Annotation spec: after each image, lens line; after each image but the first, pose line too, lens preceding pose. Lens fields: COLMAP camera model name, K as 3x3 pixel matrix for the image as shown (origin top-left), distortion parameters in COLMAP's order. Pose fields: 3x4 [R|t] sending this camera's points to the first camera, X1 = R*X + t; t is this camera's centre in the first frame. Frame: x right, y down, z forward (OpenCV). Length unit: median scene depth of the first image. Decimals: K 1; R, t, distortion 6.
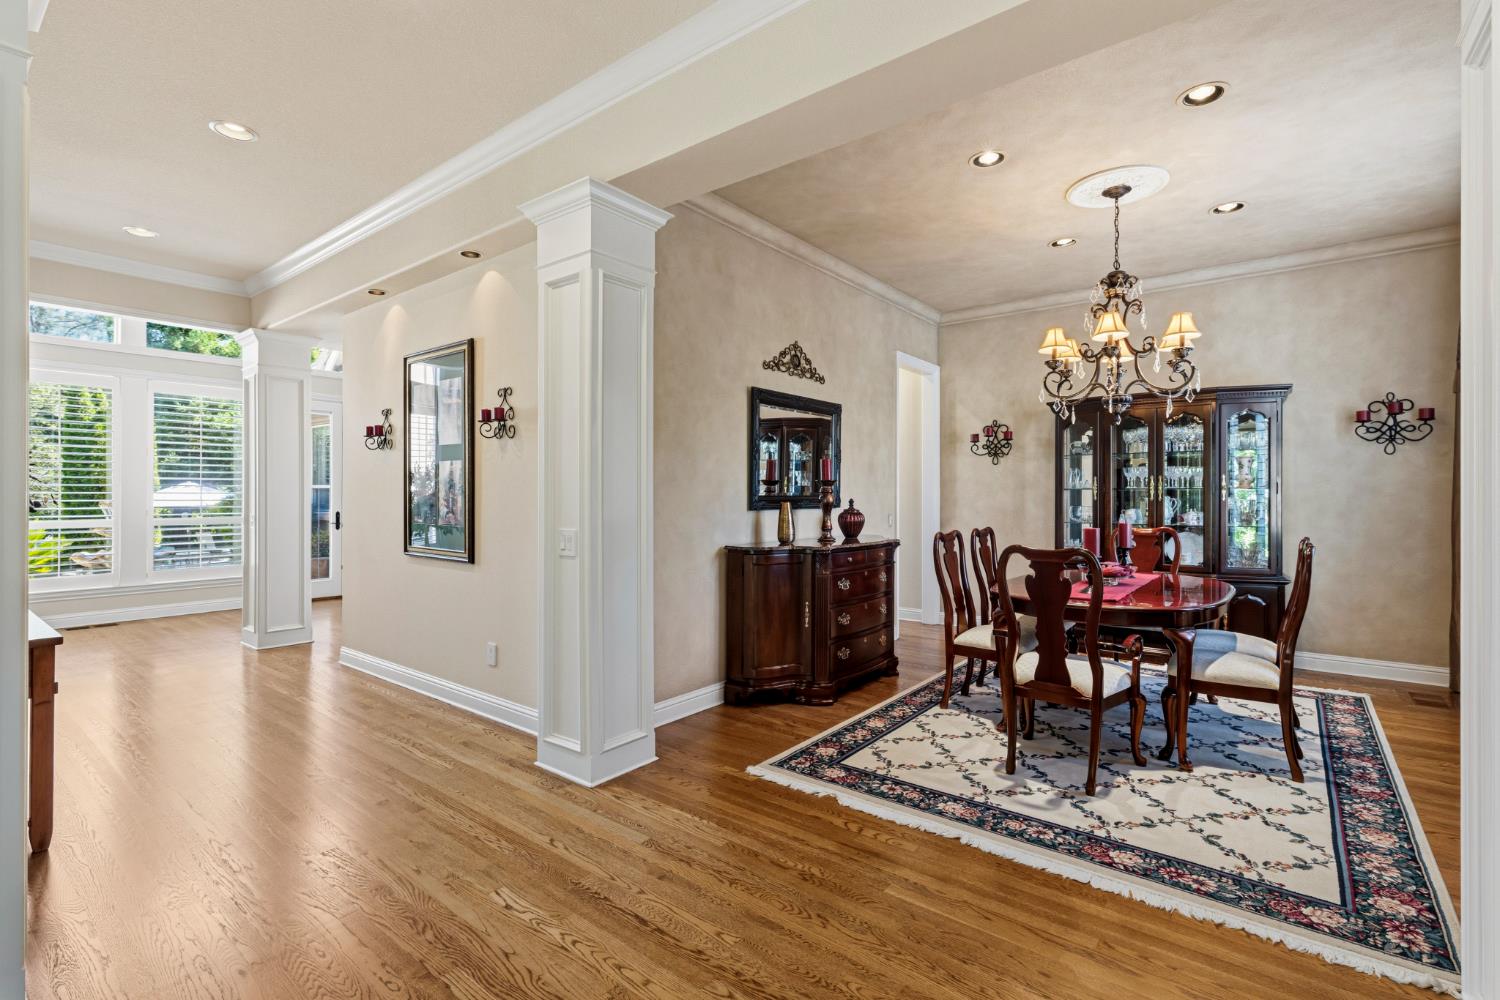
lens RADIAL K [[674.1, 0, 748.2], [0, 674.1, 496.7], [0, 0, 1]] dist [0.000551, 0.000106]
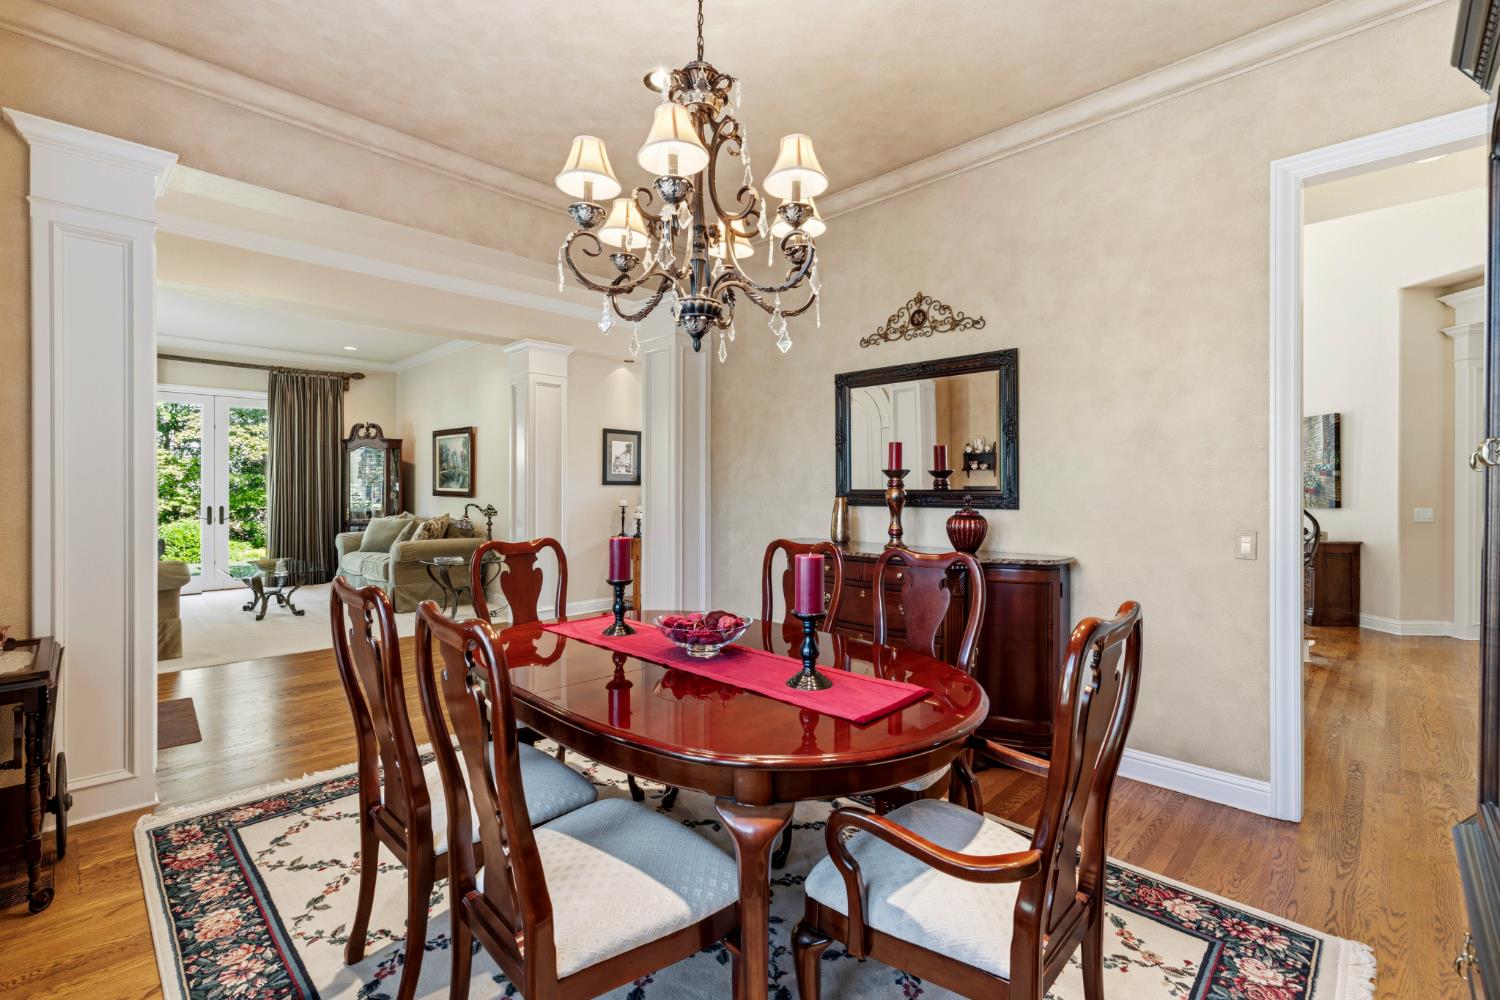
lens RADIAL K [[674.1, 0, 747.8], [0, 674.1, 490.6], [0, 0, 1]] dist [0.000551, 0.000106]
pose [[-0.102791, -0.000331, -0.994703, 1.763497], [-0.009446, 0.999955, 0.000644, 0.000086], [0.994658, 0.009463, -0.102790, 1.802522]]
